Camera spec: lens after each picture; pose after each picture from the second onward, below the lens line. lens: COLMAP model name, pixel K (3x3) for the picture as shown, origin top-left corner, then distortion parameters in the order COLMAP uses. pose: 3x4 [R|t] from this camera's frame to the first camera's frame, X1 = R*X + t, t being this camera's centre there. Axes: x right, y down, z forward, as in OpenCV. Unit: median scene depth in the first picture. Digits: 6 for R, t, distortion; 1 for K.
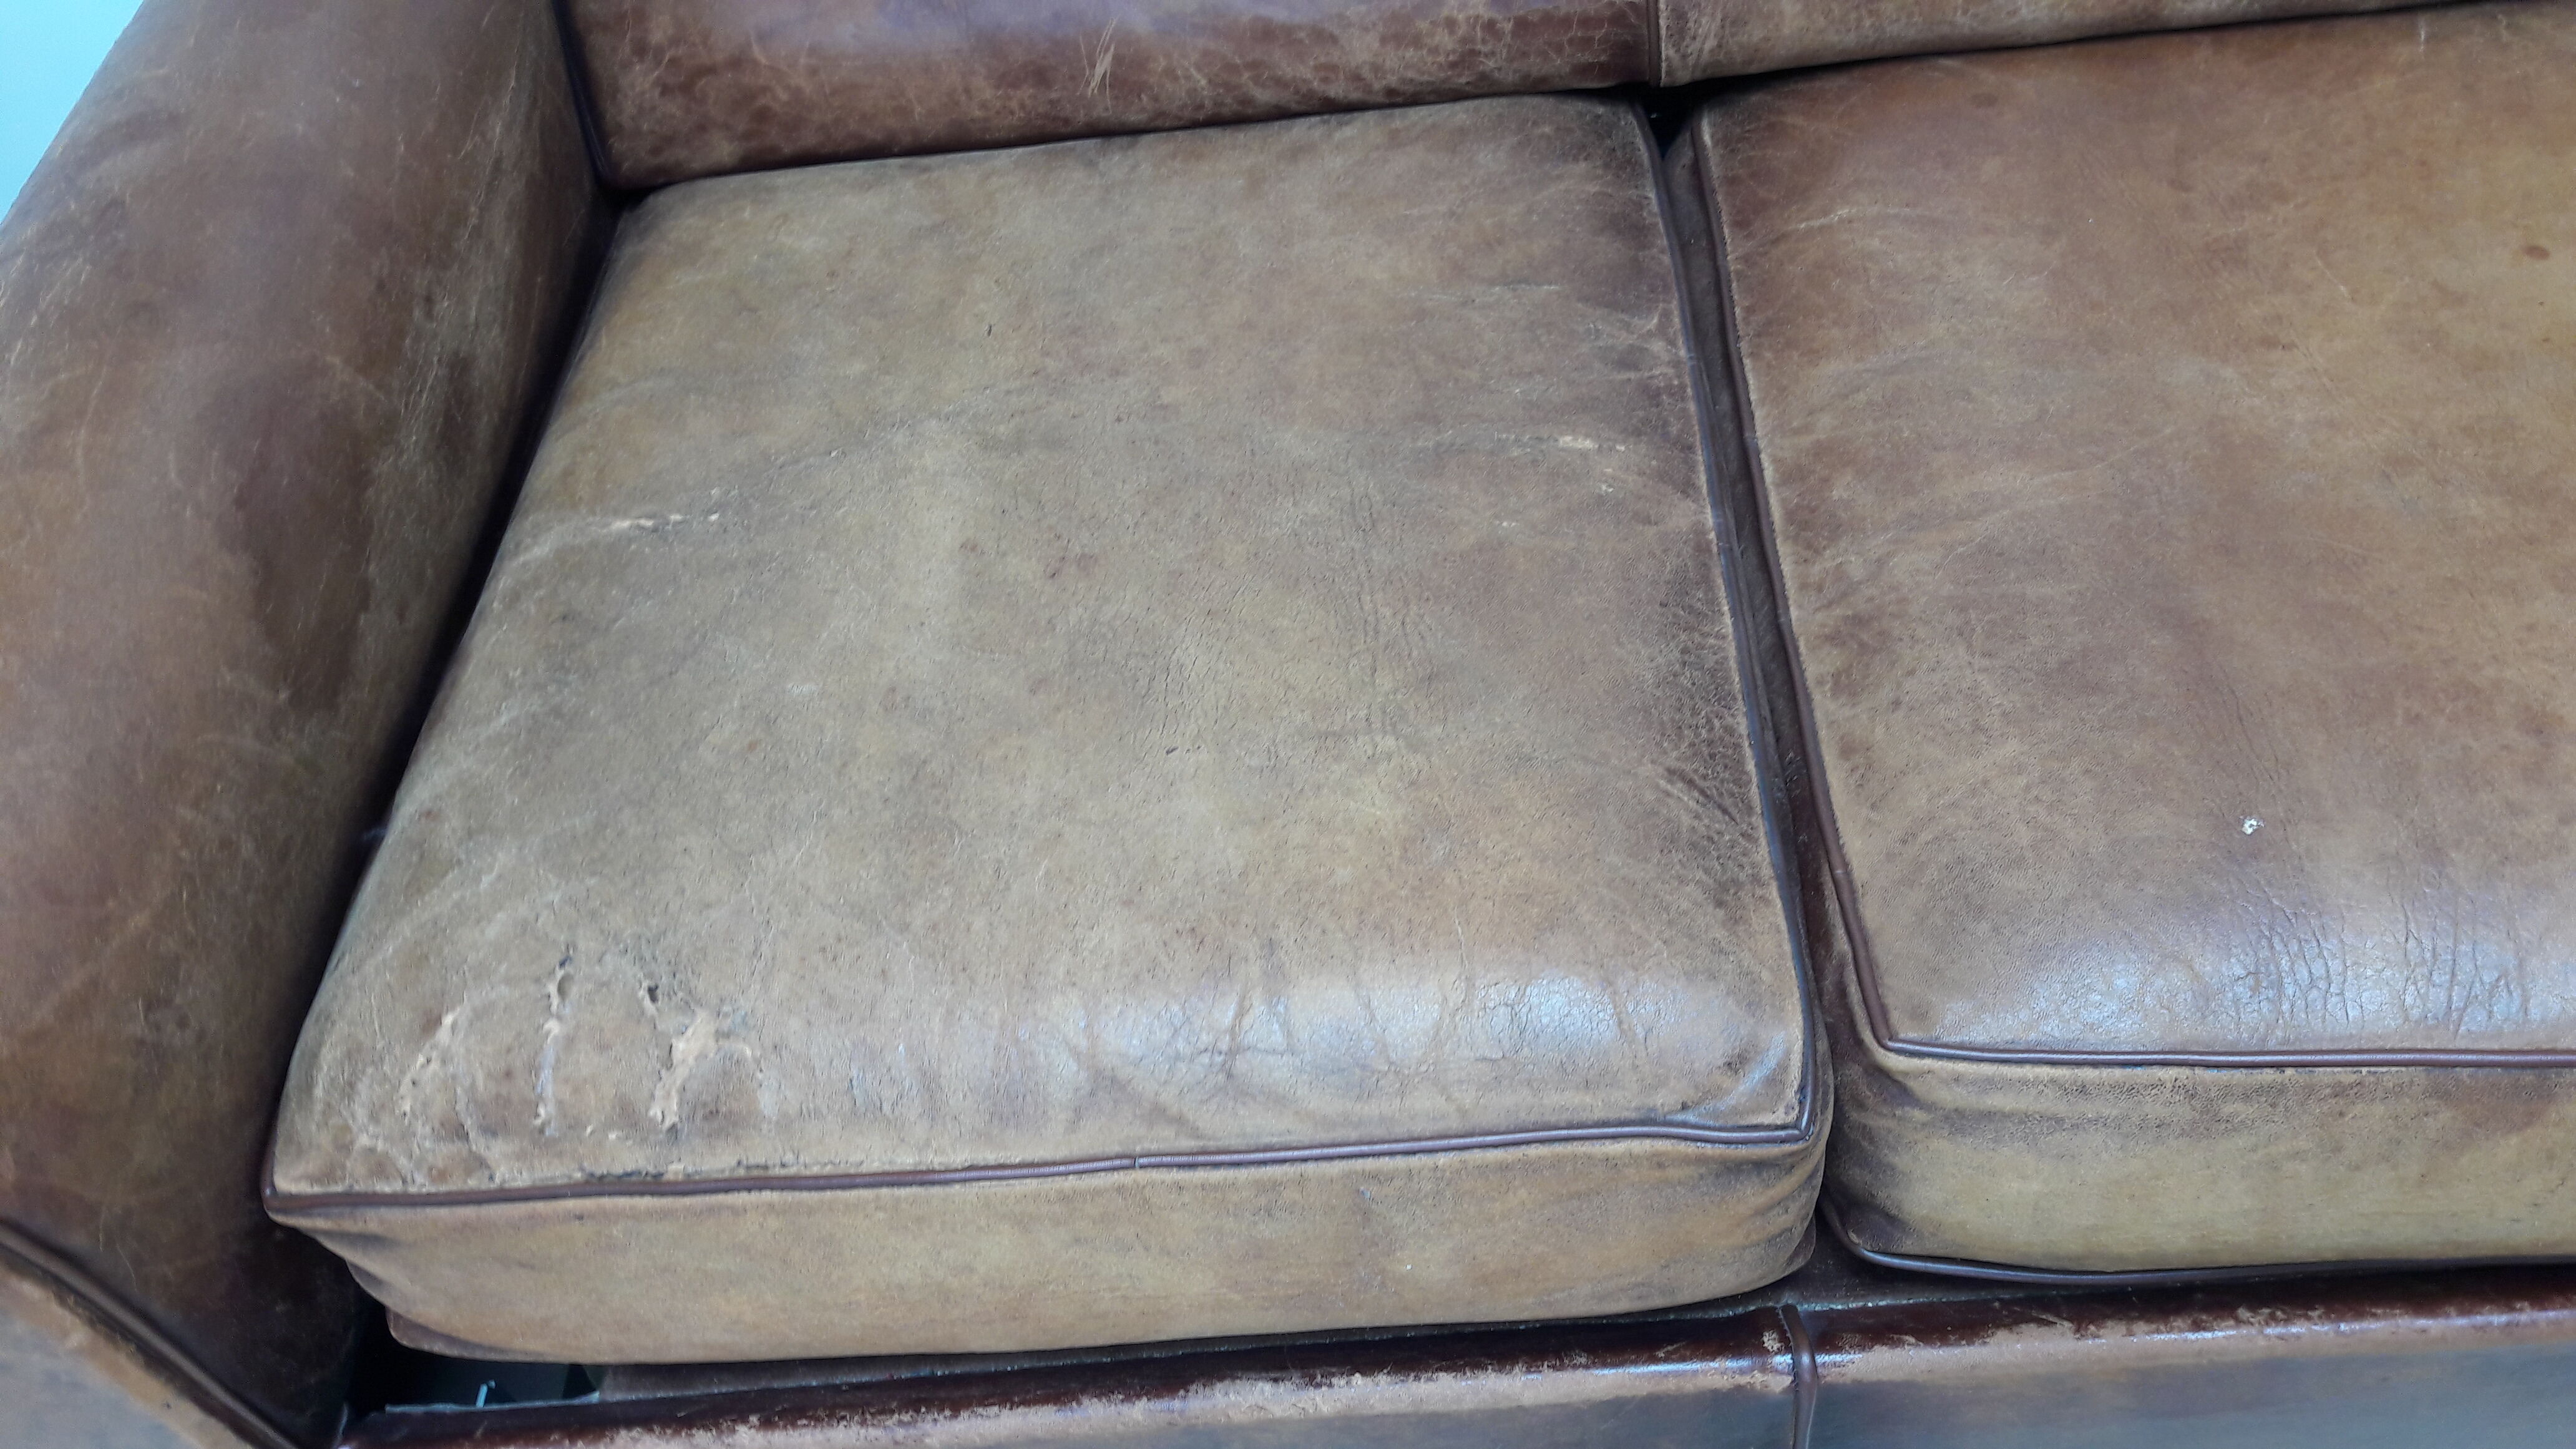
lens RADIAL K [[1955.4, 0, 1297.4], [0, 1955.4, 716.0], [0, 0, 1]] dist [0.129458, -0.272339]
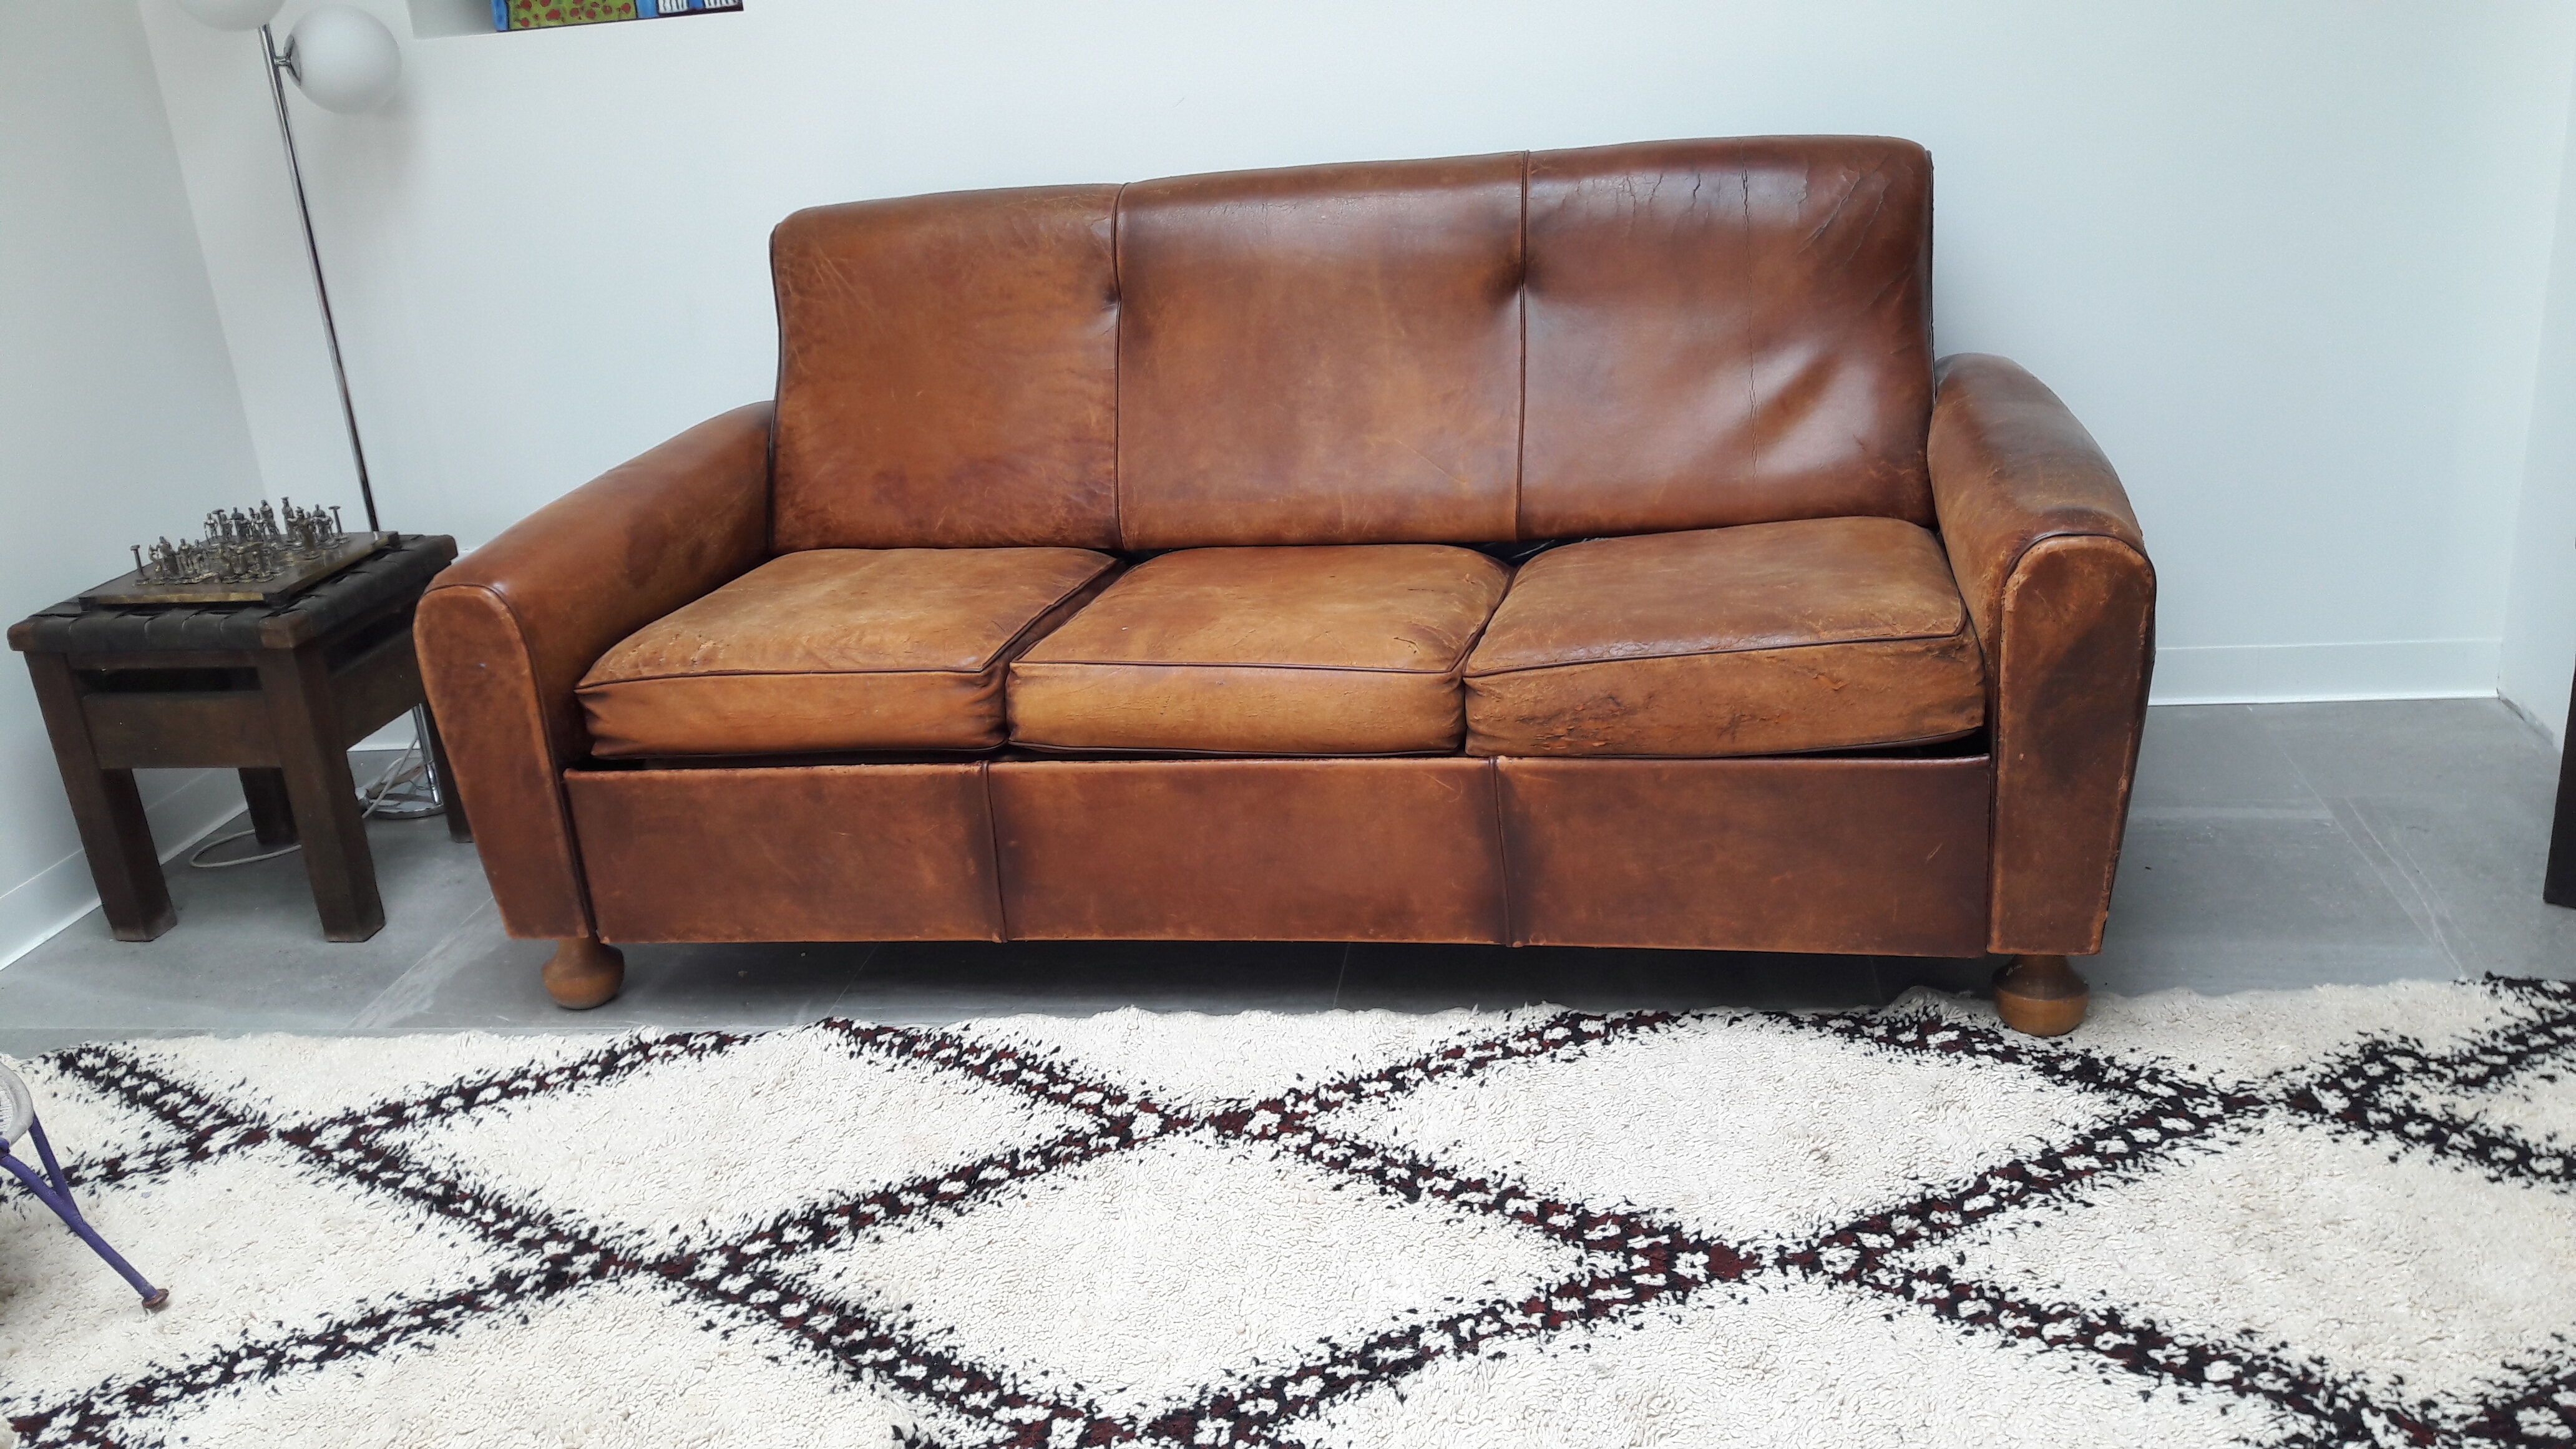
lens RADIAL K [[1955.4, 0, 1297.4], [0, 1955.4, 716.0], [0, 0, 1]] dist [0.129458, -0.272339]
pose [[0.983543, 0.118834, -0.136093, 1.064776], [-0.171105, 0.854525, -0.490419, 1.569084], [0.058016, 0.505634, 0.860795, -1.668376]]
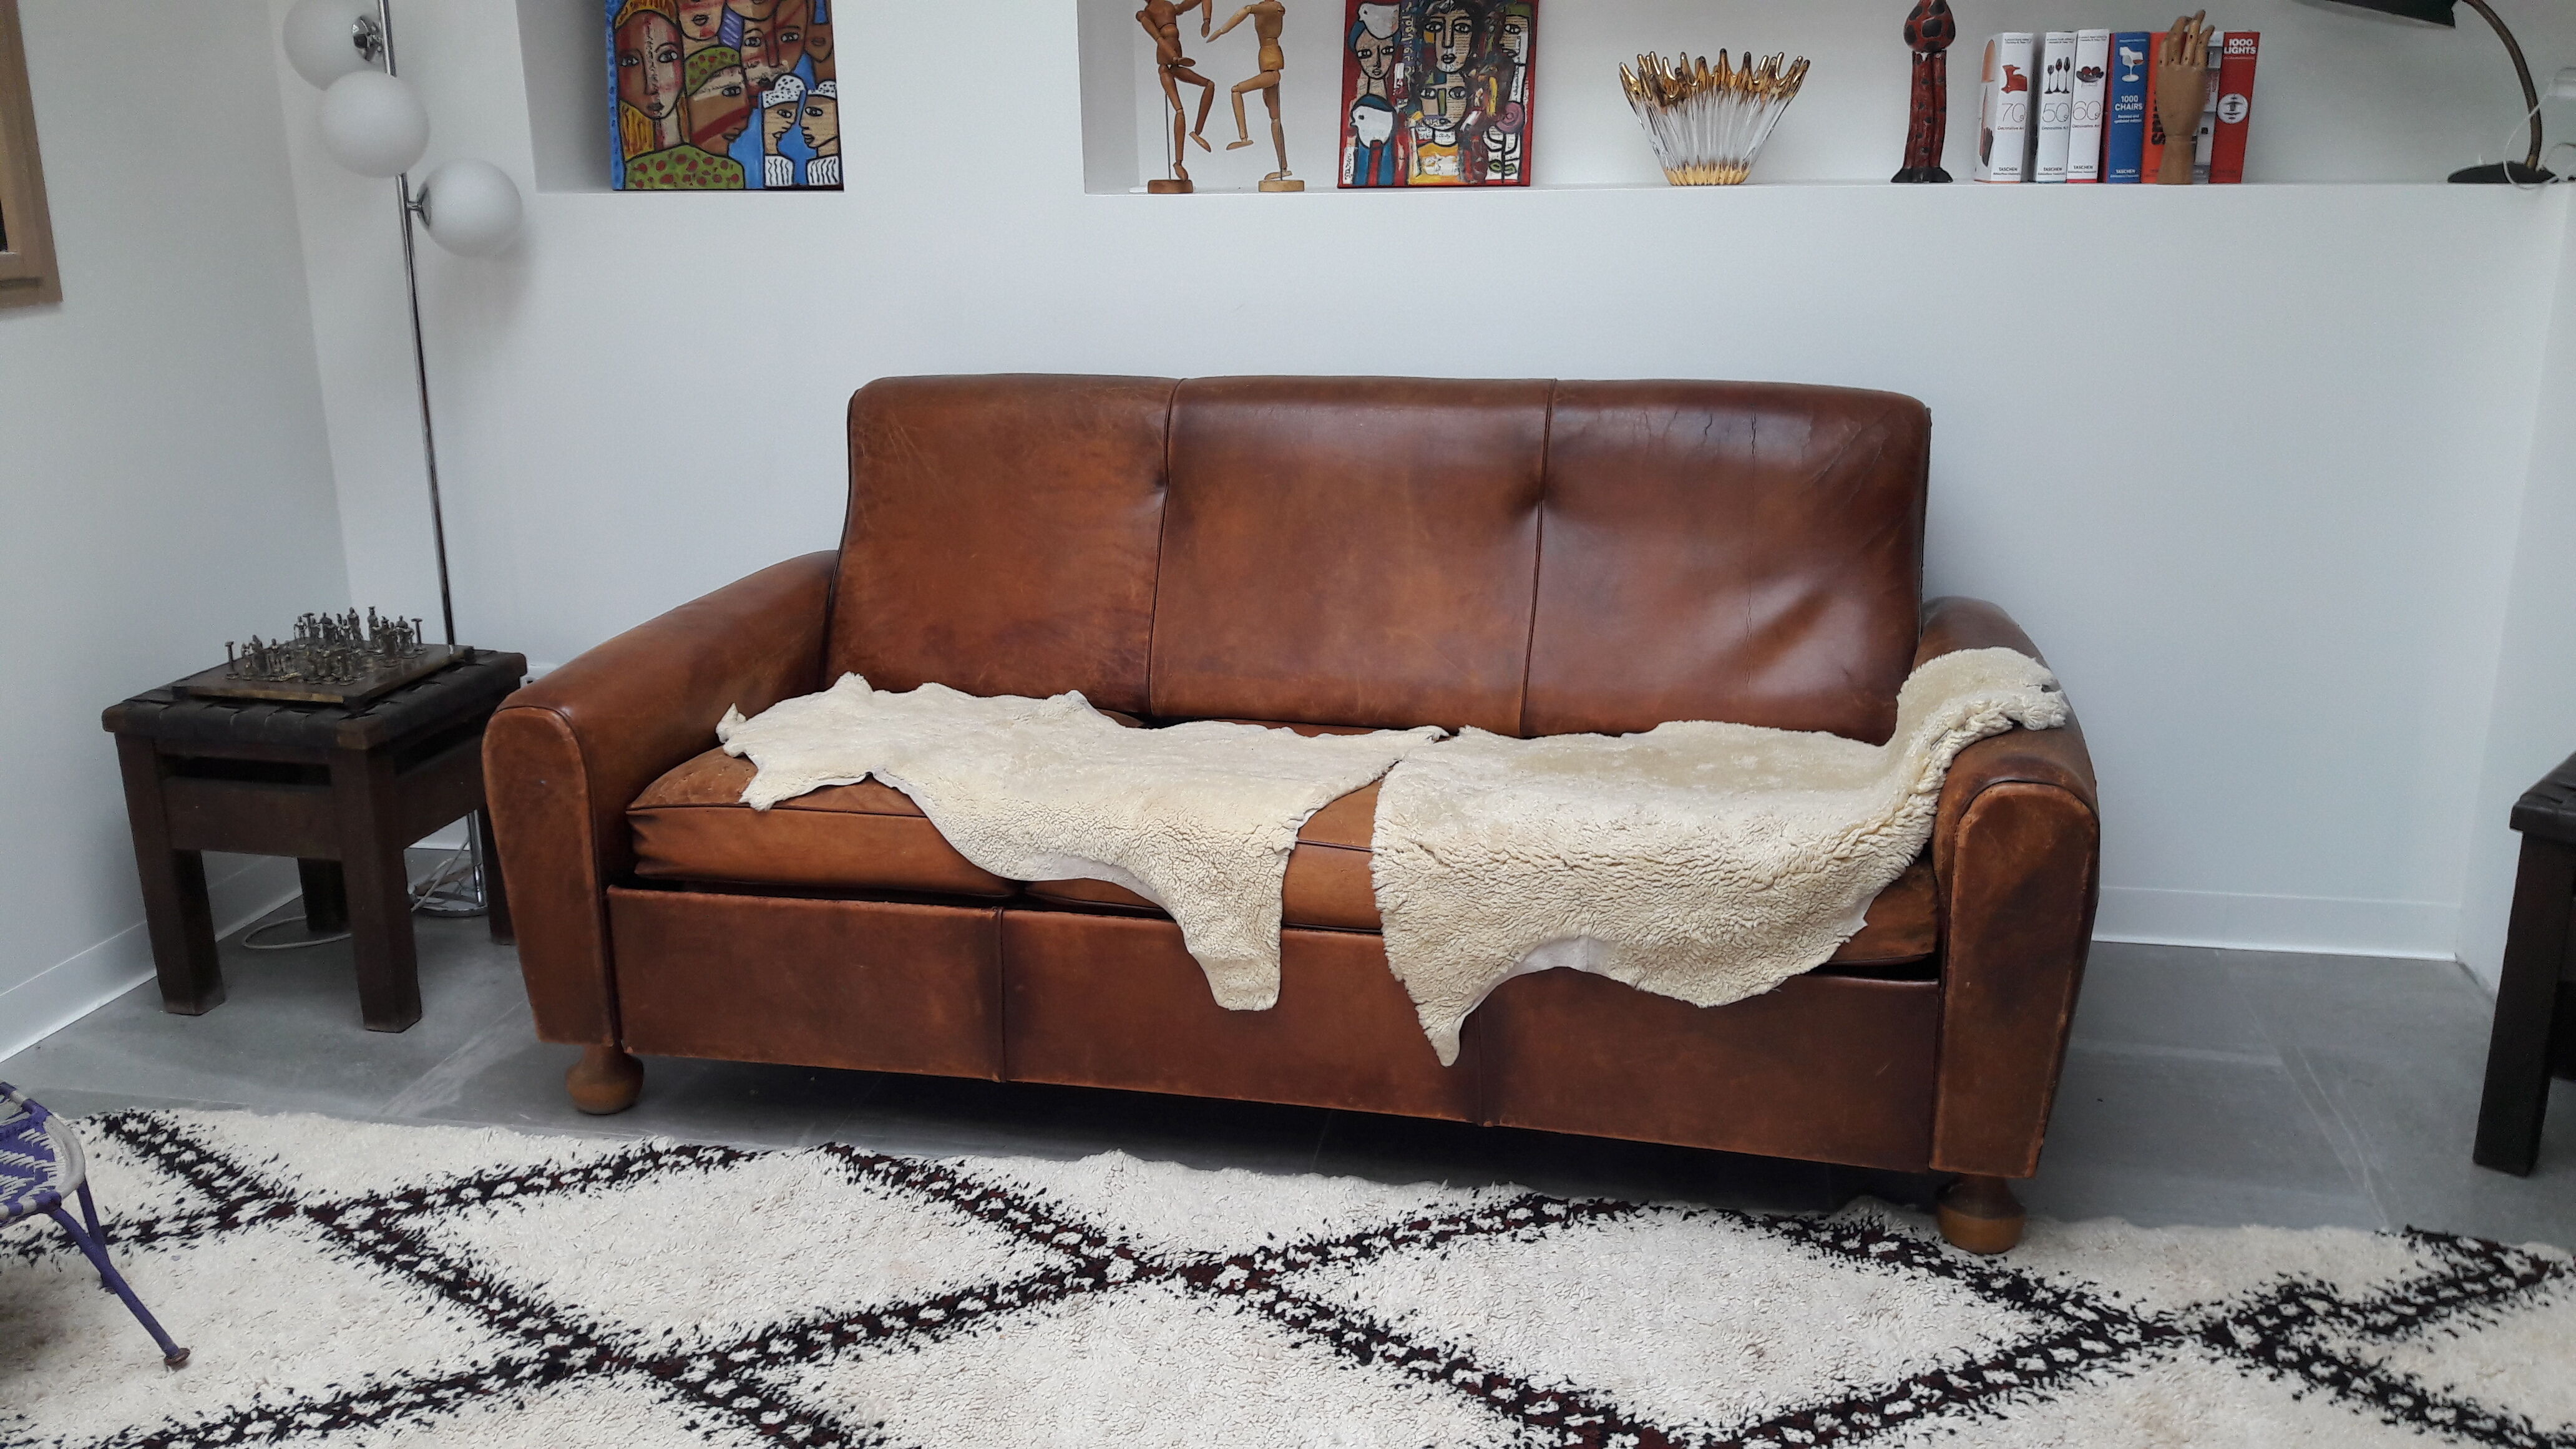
lens RADIAL K [[1967.9, 0, 1305.7], [0, 1967.9, 709.8], [0, 0, 1]] dist [0.086896, -0.188969]
pose [[0.969737, 0.183179, -0.161415, 1.131541], [-0.242703, 0.795154, -0.555720, 1.639305], [0.026554, 0.578079, 0.815549, -1.859156]]
